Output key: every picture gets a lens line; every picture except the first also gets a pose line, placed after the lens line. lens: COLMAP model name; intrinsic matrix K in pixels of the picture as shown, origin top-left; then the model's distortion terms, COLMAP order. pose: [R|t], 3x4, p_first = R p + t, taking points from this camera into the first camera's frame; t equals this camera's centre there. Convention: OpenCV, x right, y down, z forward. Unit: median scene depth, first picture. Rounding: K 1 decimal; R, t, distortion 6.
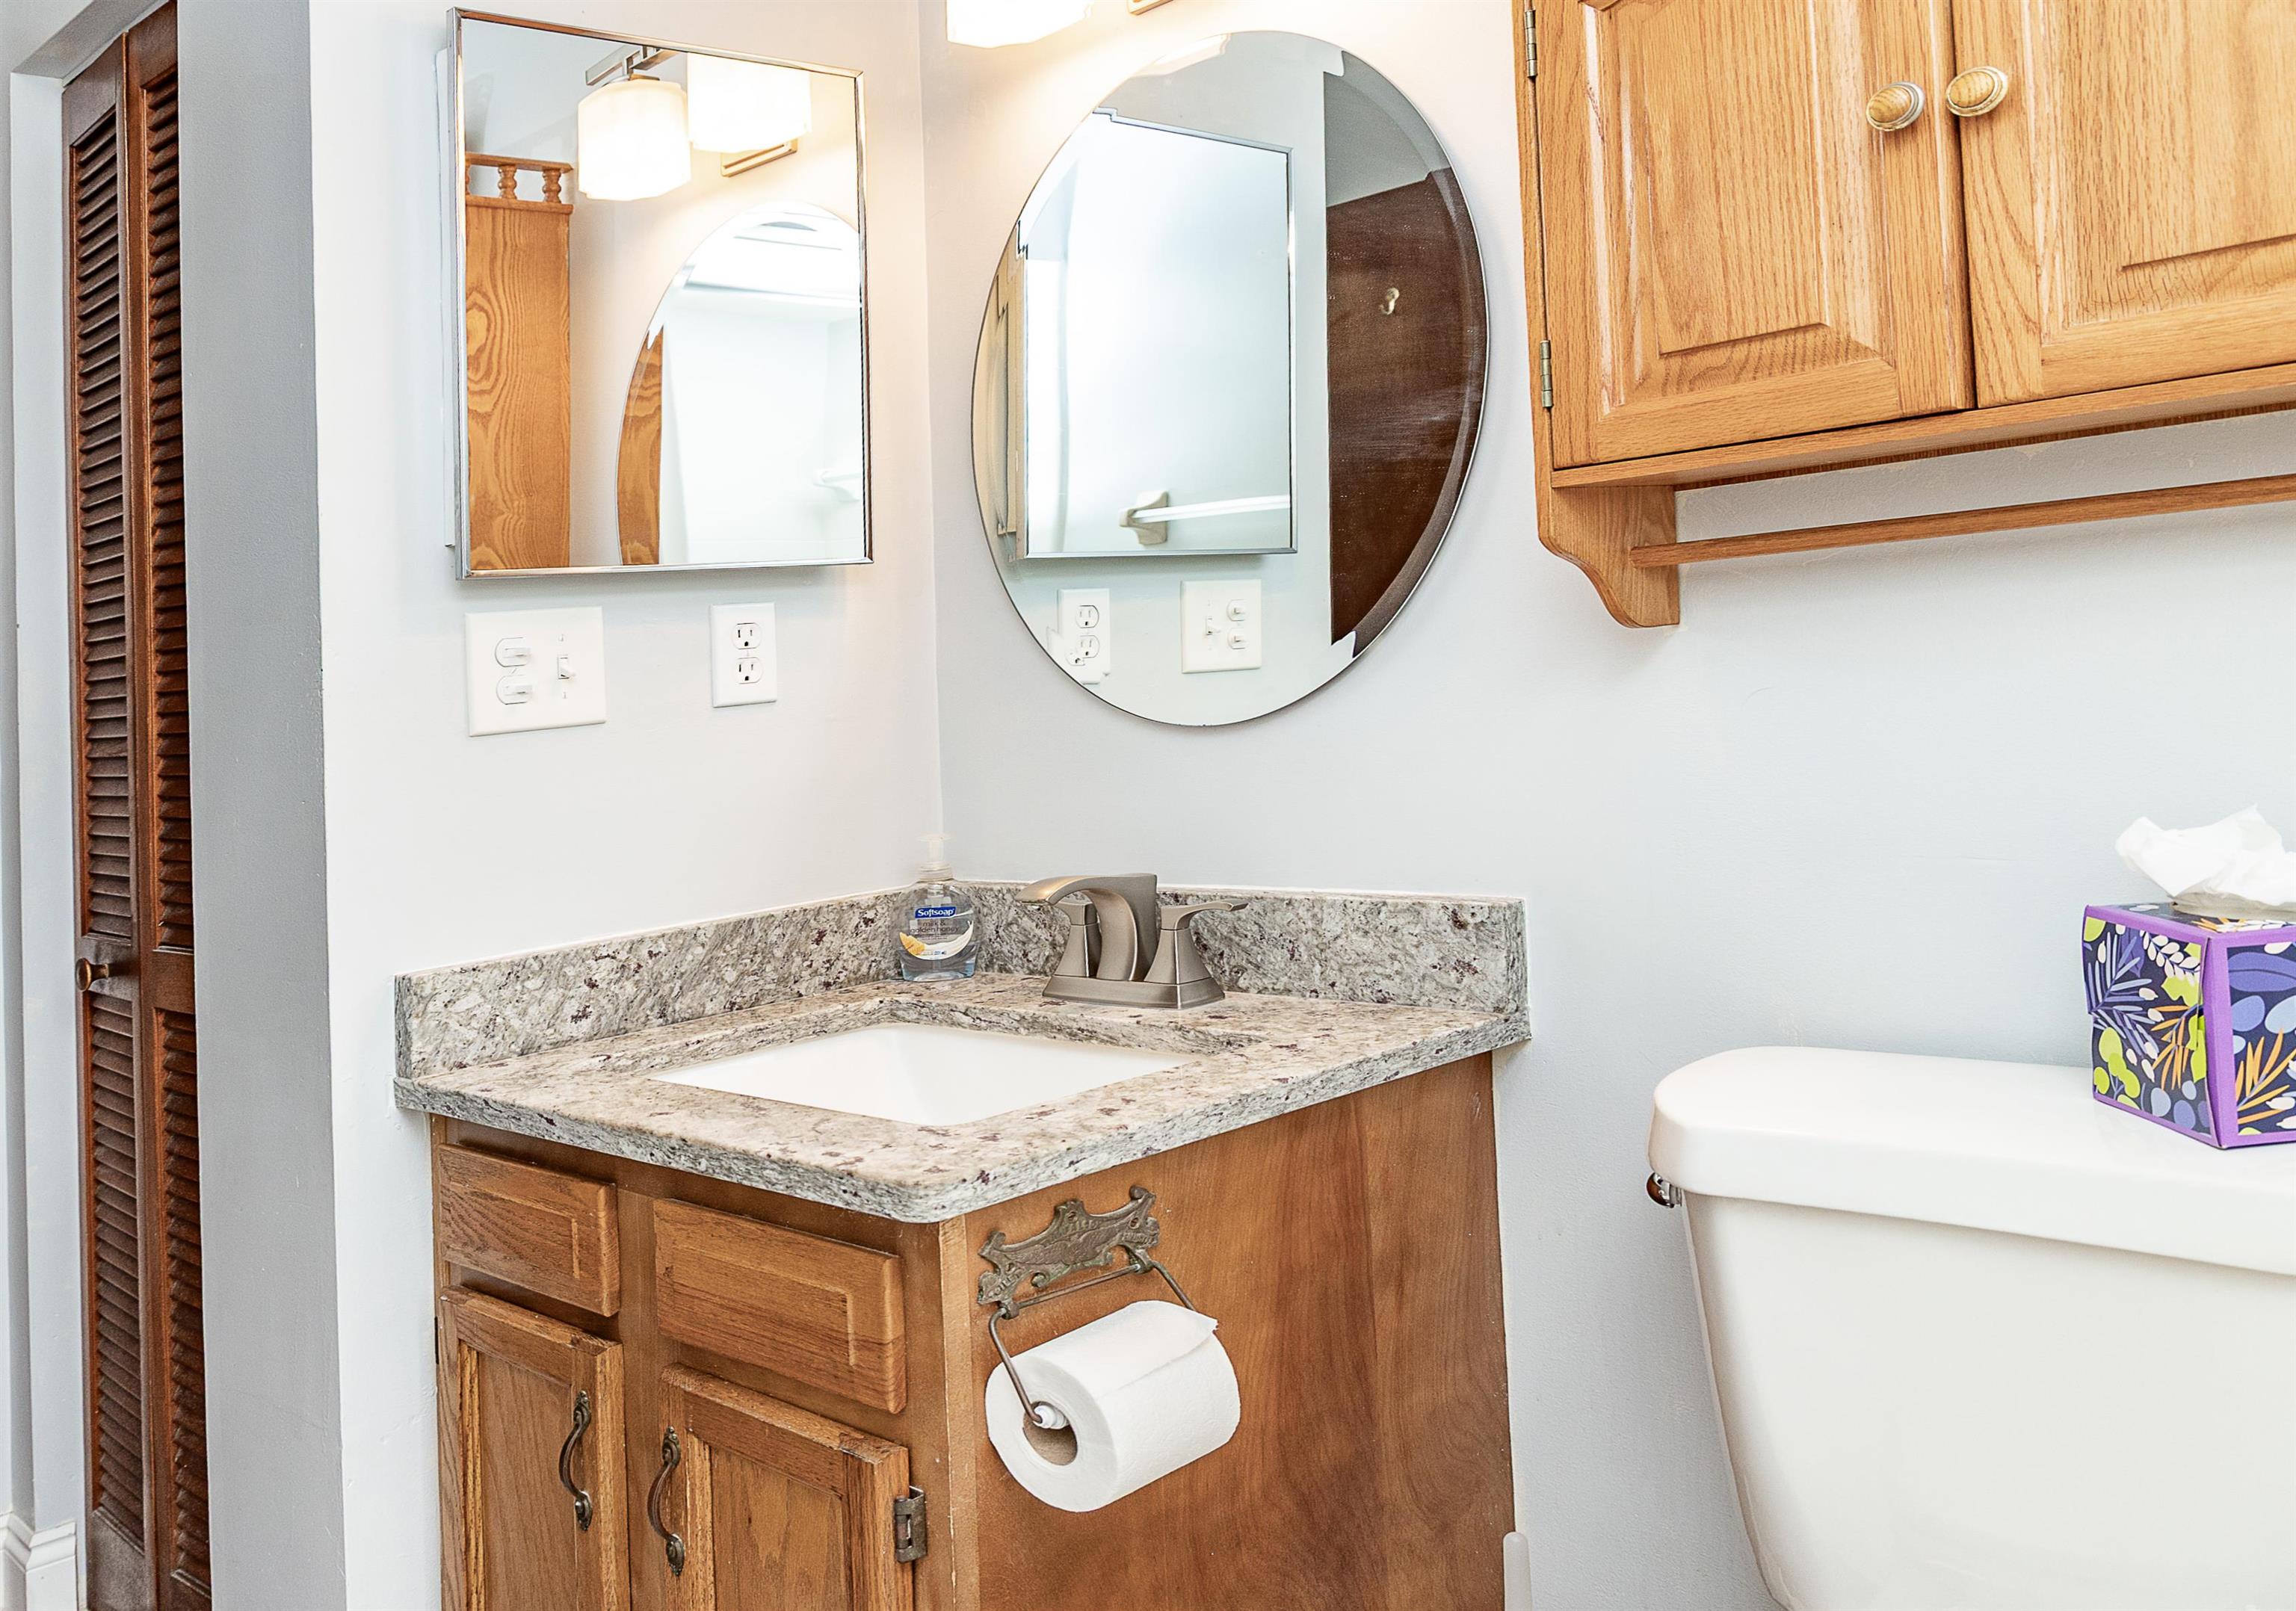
lens RADIAL K [[1610.9, 0, 1148.0], [0, 1610.9, 714.3], [0, 0, 1]] dist [-0.006579, -0.002334]
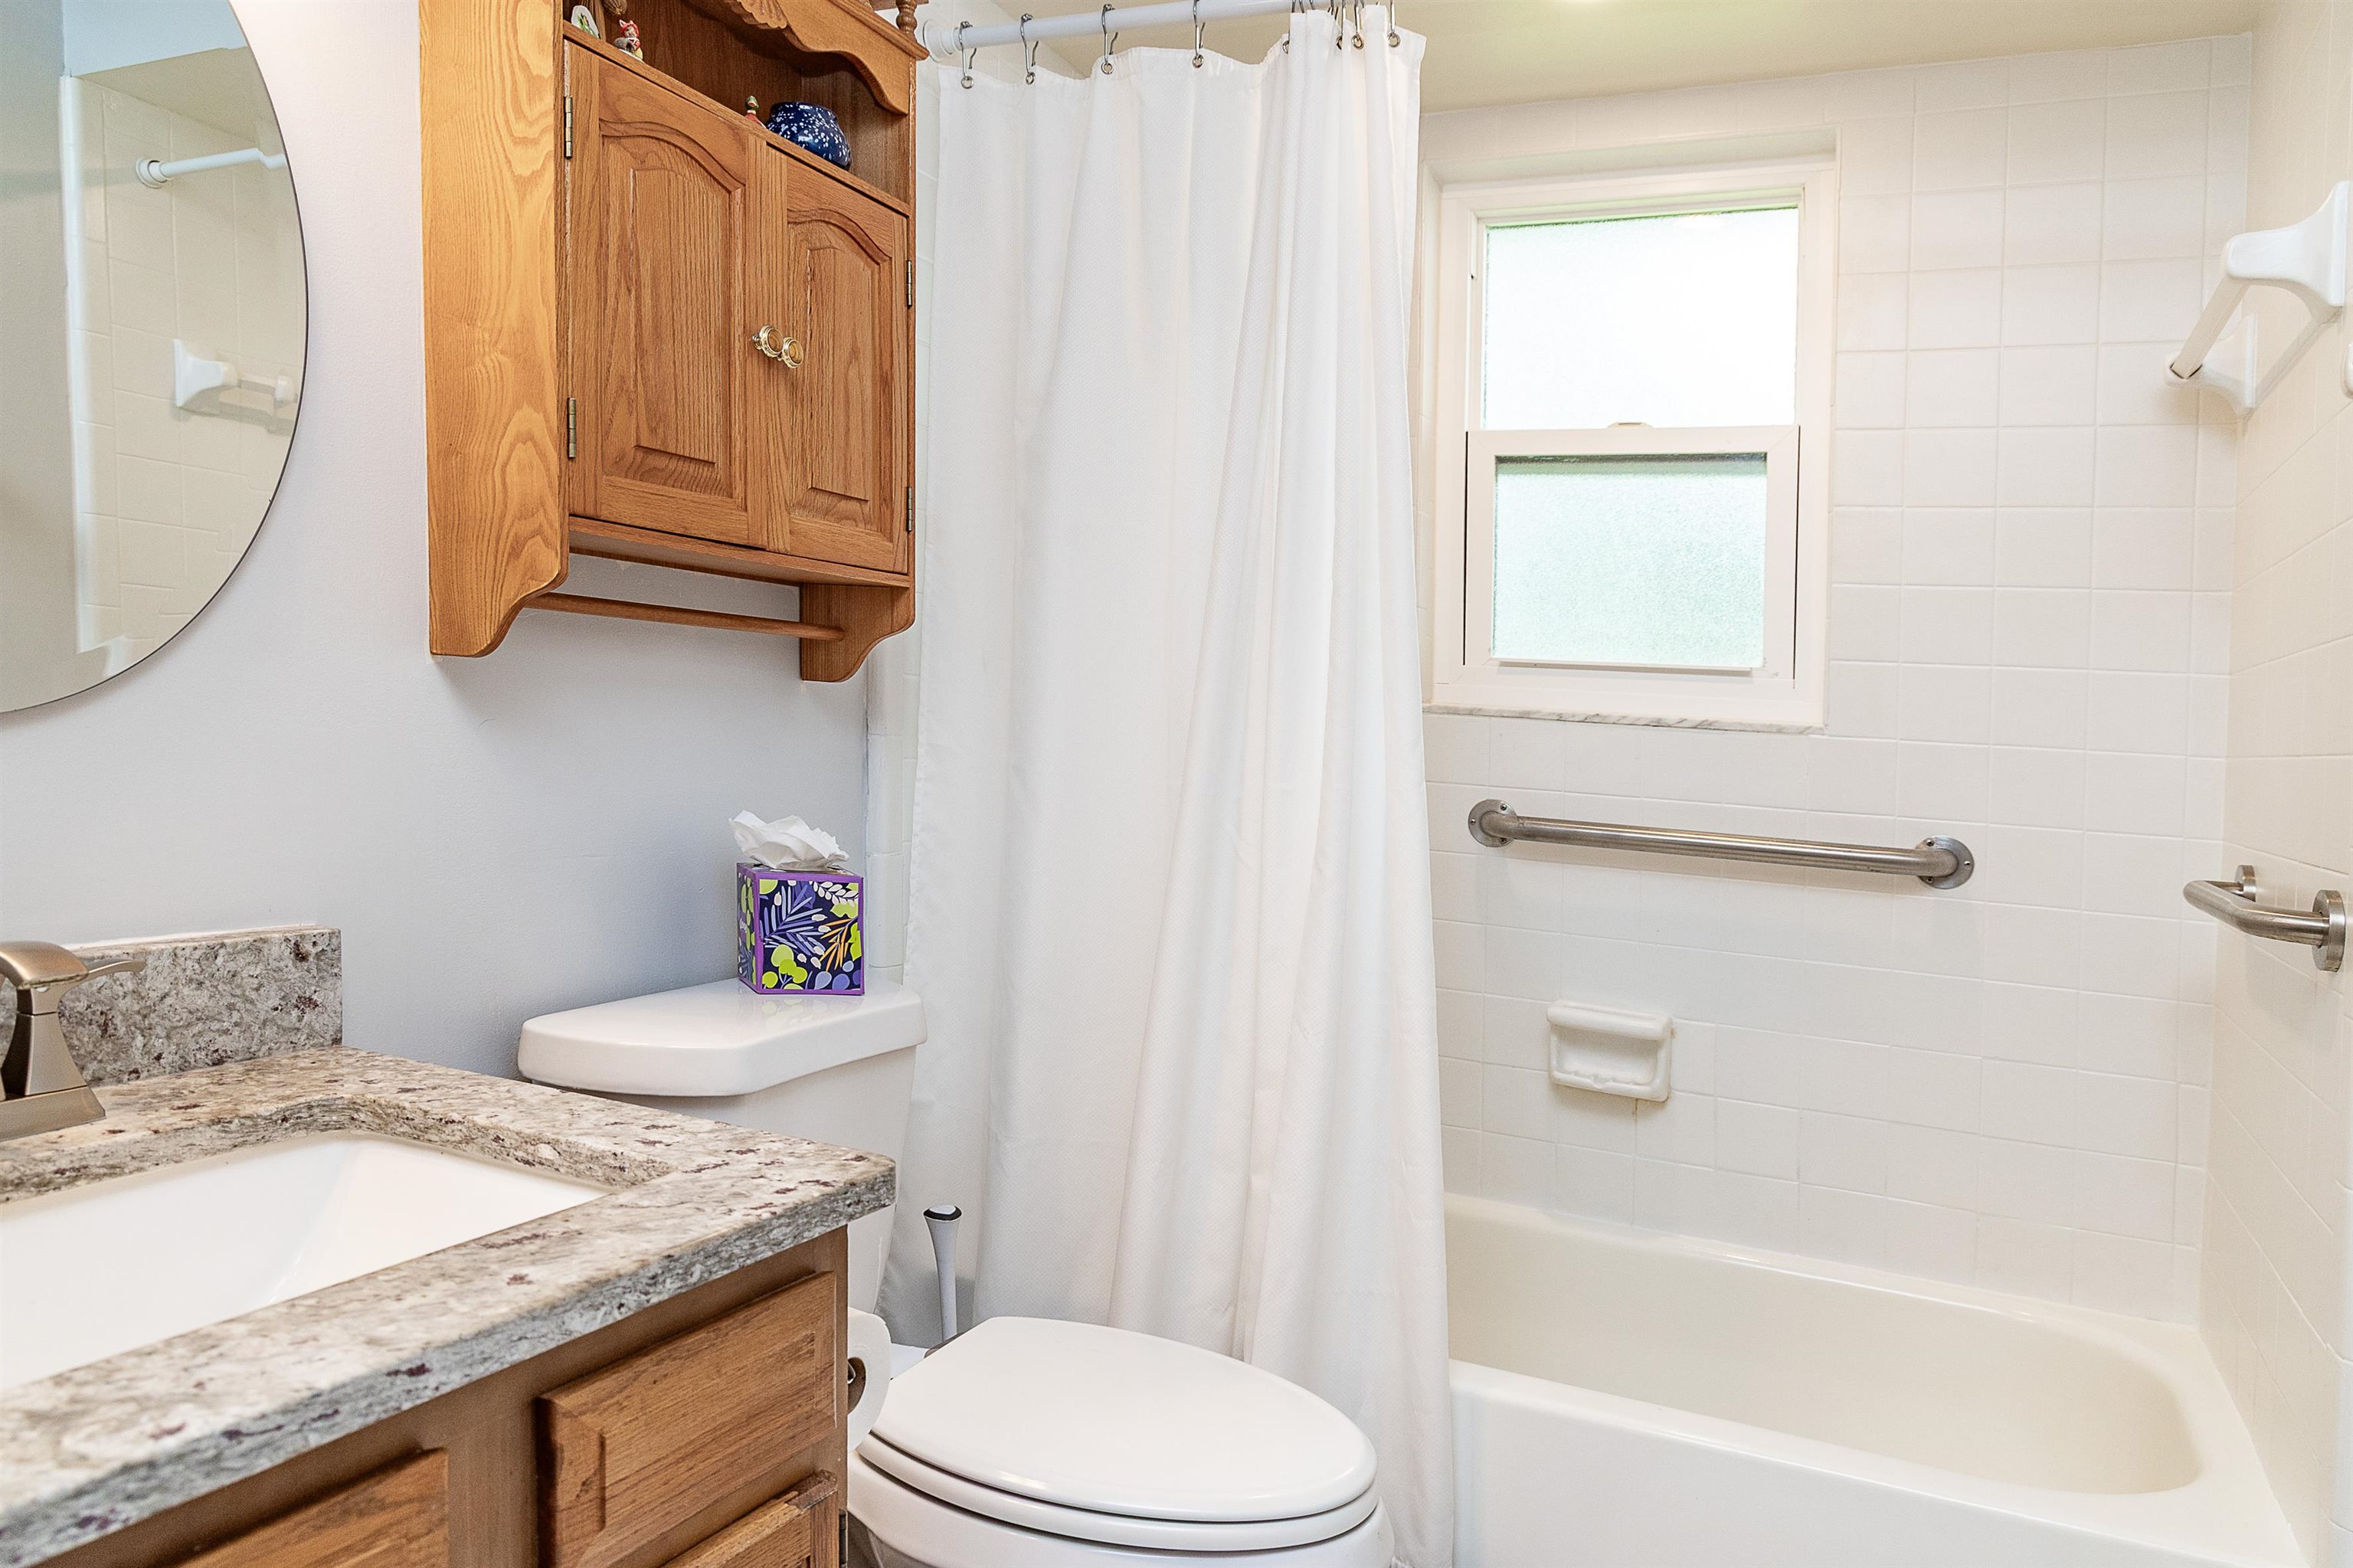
lens RADIAL K [[1606.6, 0, 1176.5], [0, 1606.6, 784.0], [0, 0, 1]] dist [0.001736, -0.000837]
pose [[-0.218306, 0.023793, 0.975590, -1.028600], [-0.006817, 0.999641, -0.025905, 0.068364], [-0.975857, -0.012306, -0.218066, 0.920496]]
